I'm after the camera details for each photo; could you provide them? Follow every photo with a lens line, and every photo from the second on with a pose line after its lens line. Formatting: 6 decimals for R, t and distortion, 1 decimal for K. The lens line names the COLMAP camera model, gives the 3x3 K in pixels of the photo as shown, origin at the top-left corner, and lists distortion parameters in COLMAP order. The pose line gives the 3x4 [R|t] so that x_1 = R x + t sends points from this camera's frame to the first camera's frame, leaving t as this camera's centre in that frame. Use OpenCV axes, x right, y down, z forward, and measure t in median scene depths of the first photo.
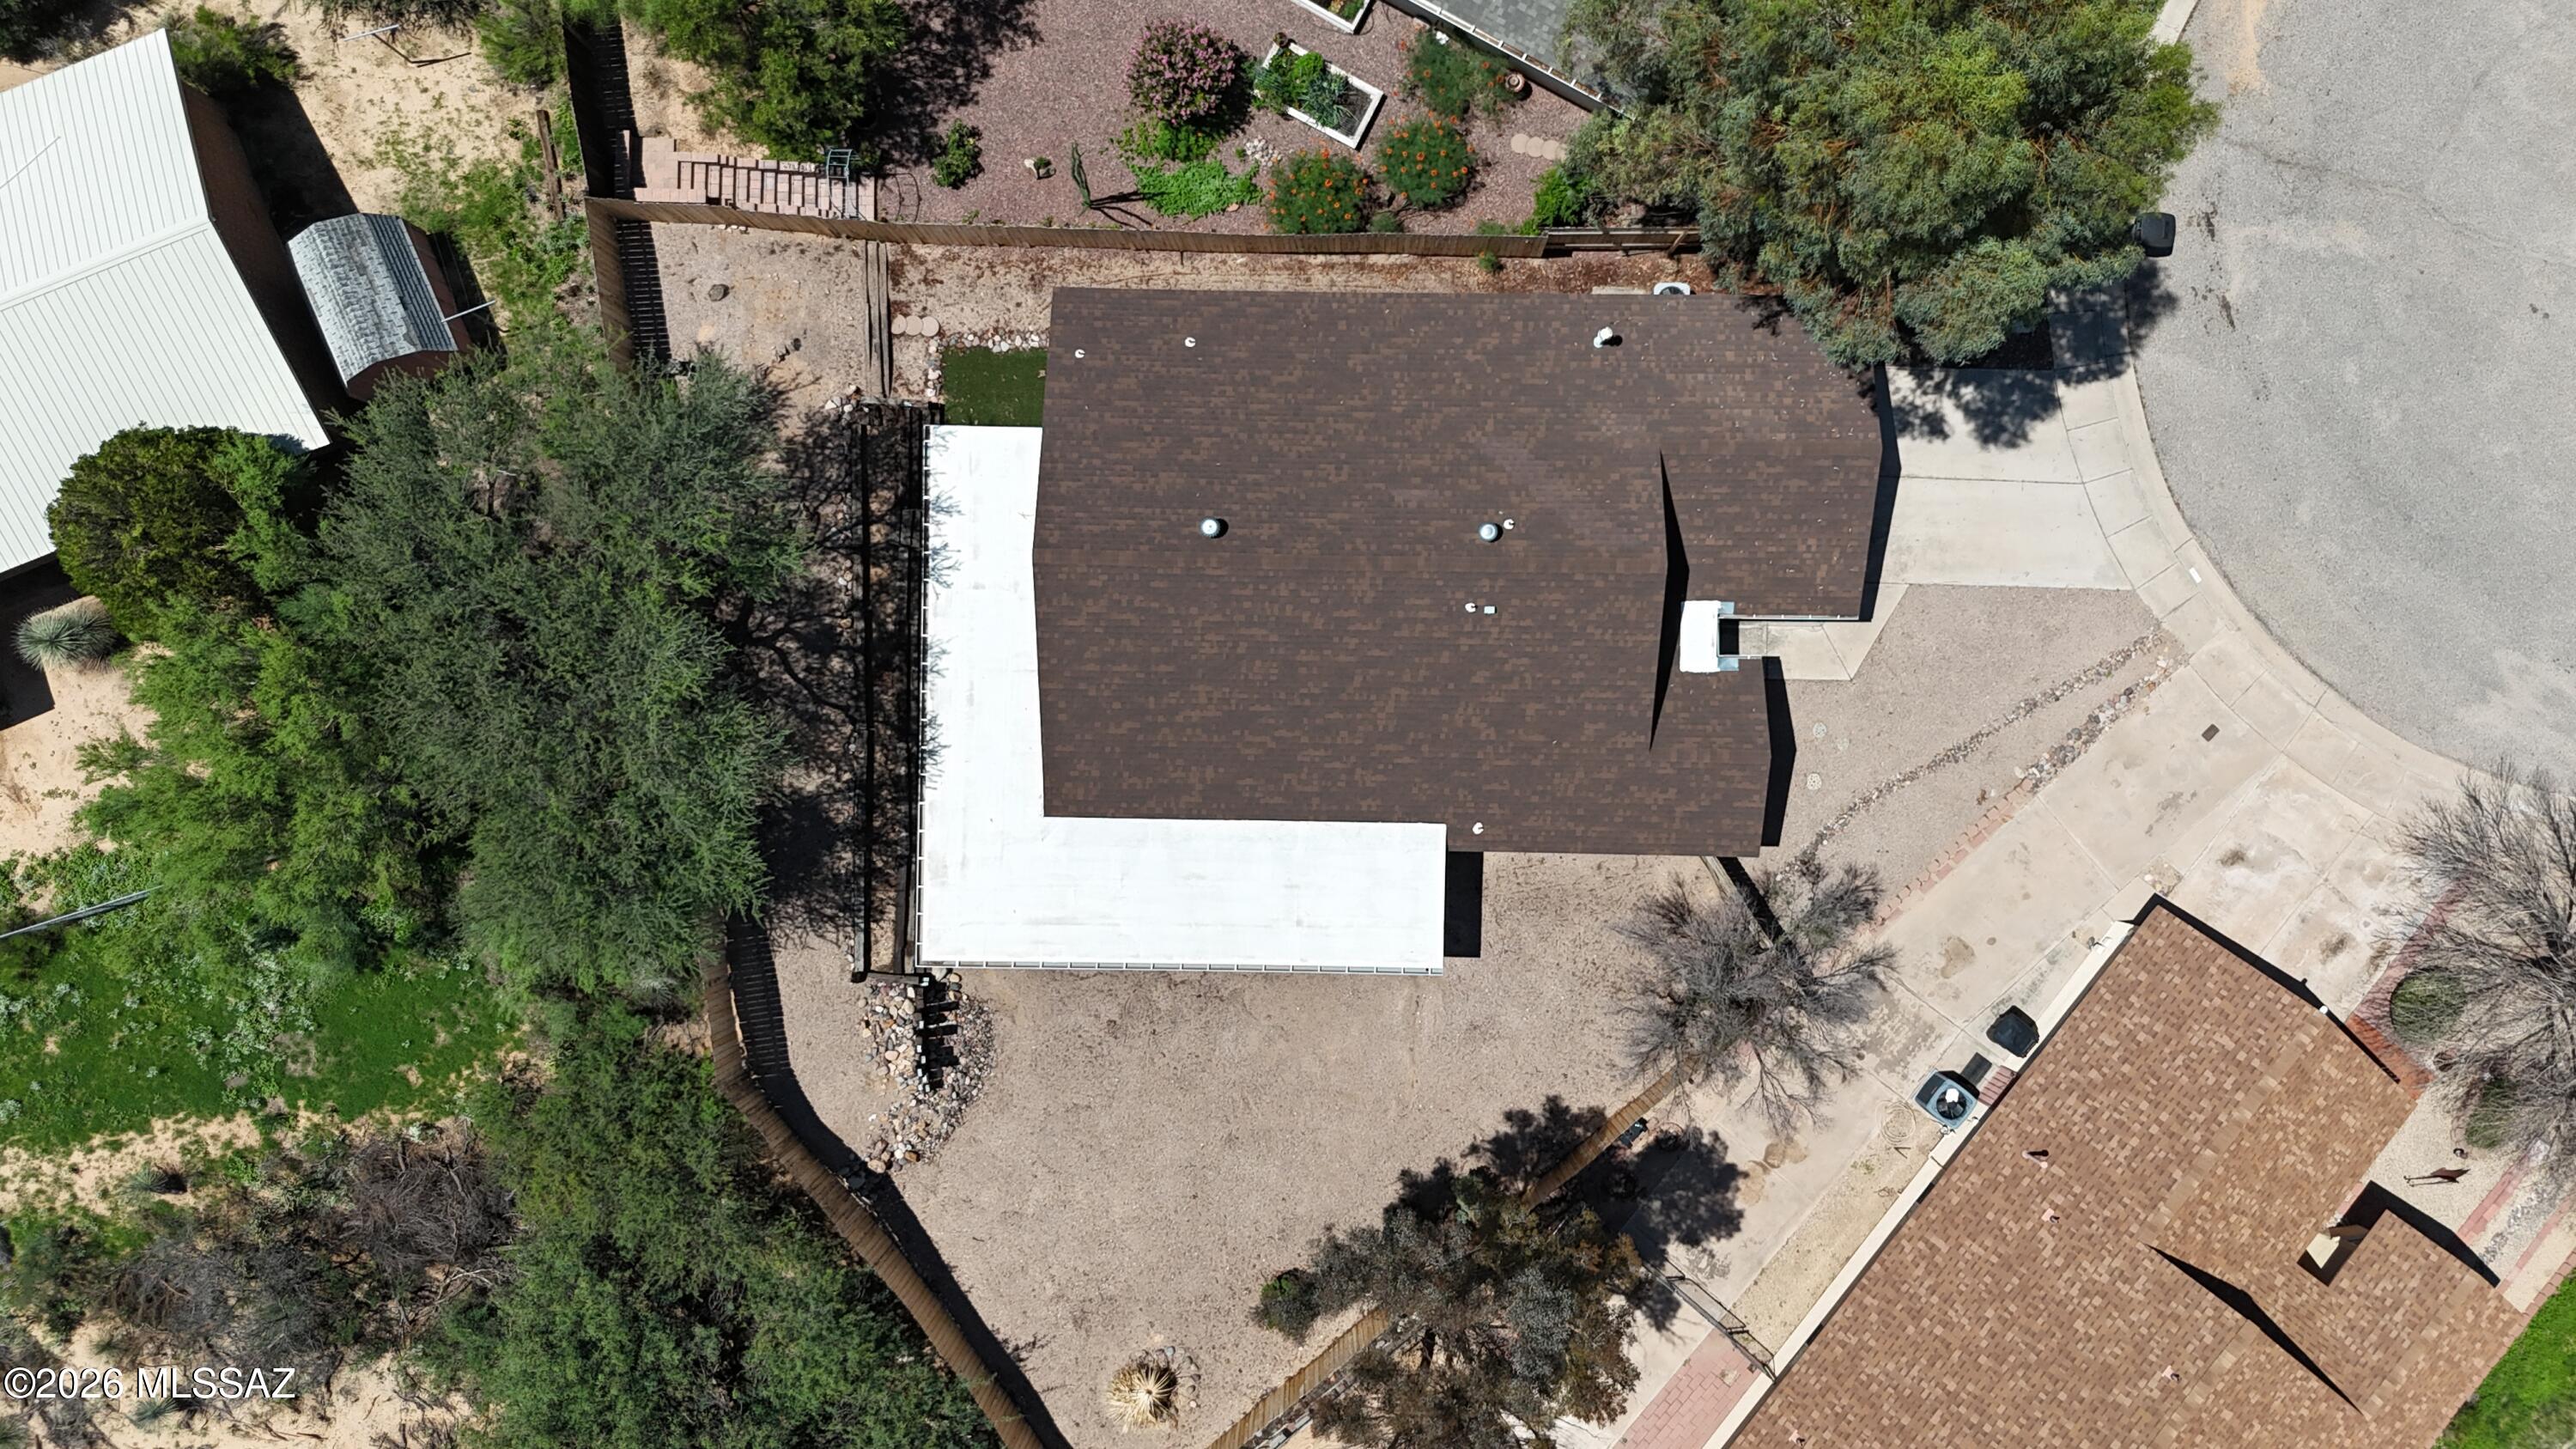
lens RADIAL K [[1890.4, 0, 1286.2], [0, 1890.4, 732.1], [0, 0, 1]] dist [0.047665, -0.051132]
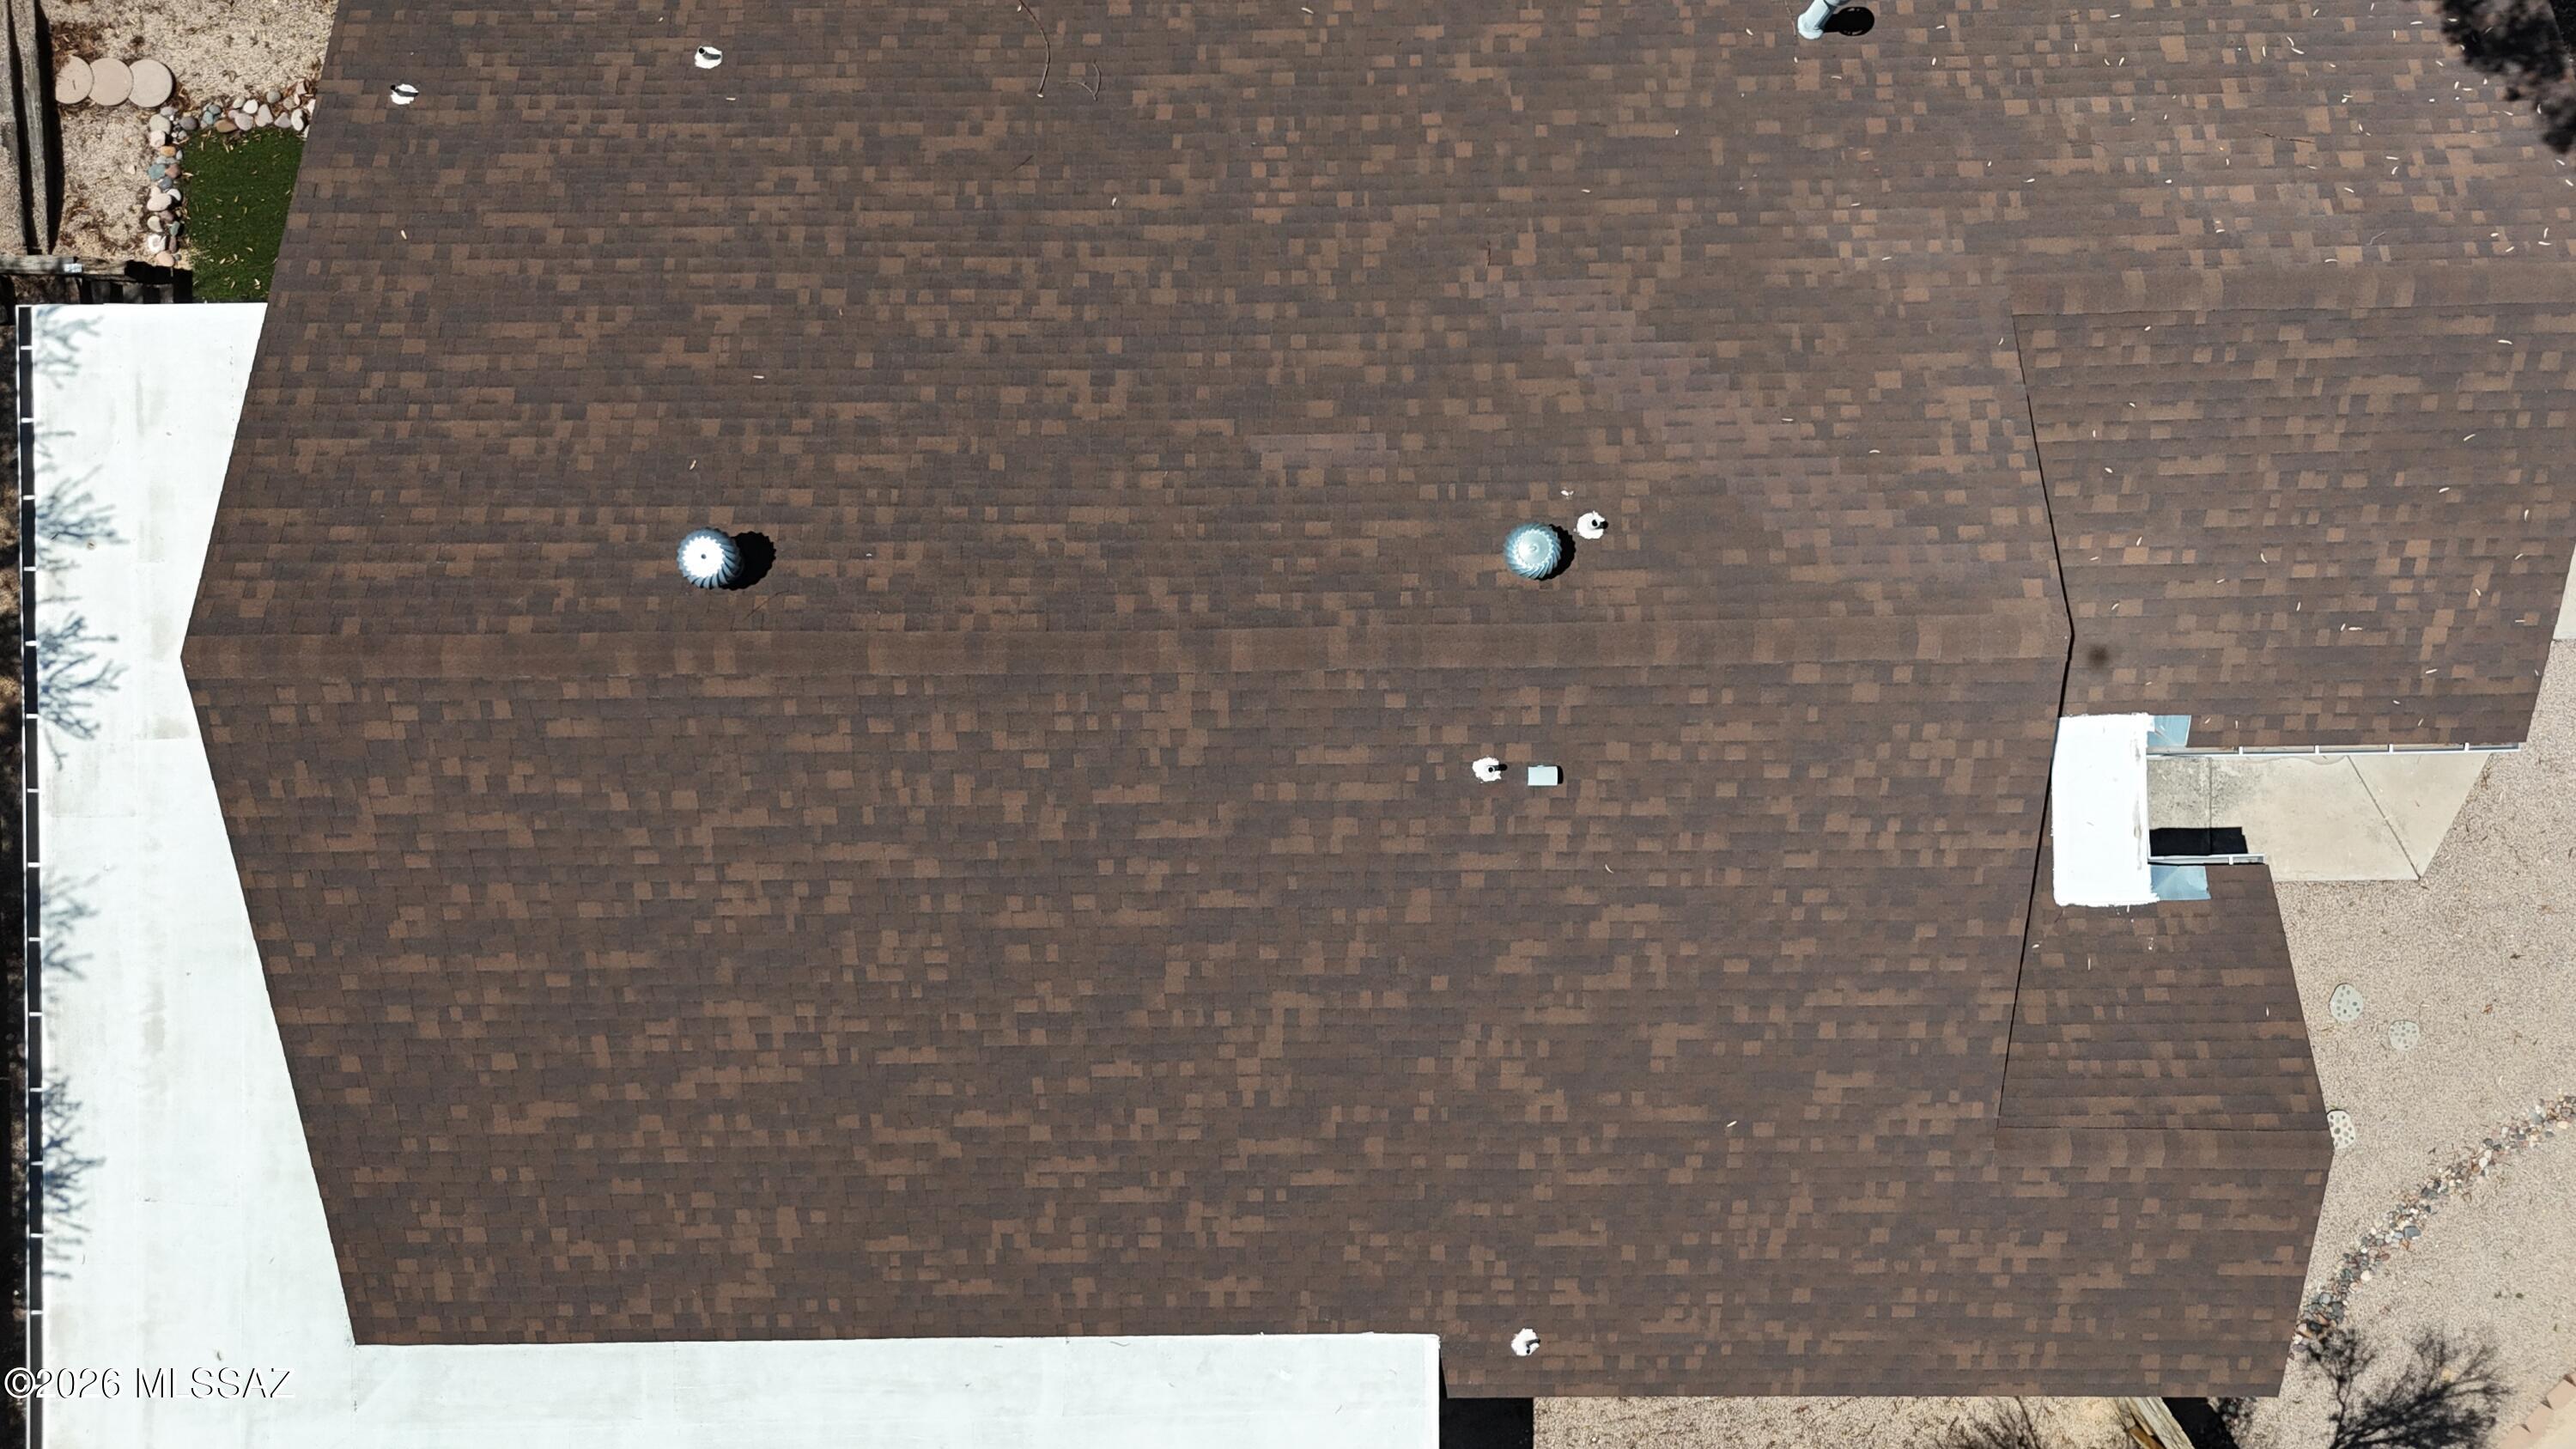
lens RADIAL K [[1890.4, 0, 1296.4], [0, 1890.4, 714.4], [0, 0, 1]] dist [0.047665, -0.051132]
pose [[0.999589, -0.028597, 0.001772, 0.061012], [0.028615, 0.999527, -0.011285, -0.071366], [-0.001449, 0.011331, 0.999935, 0.641649]]
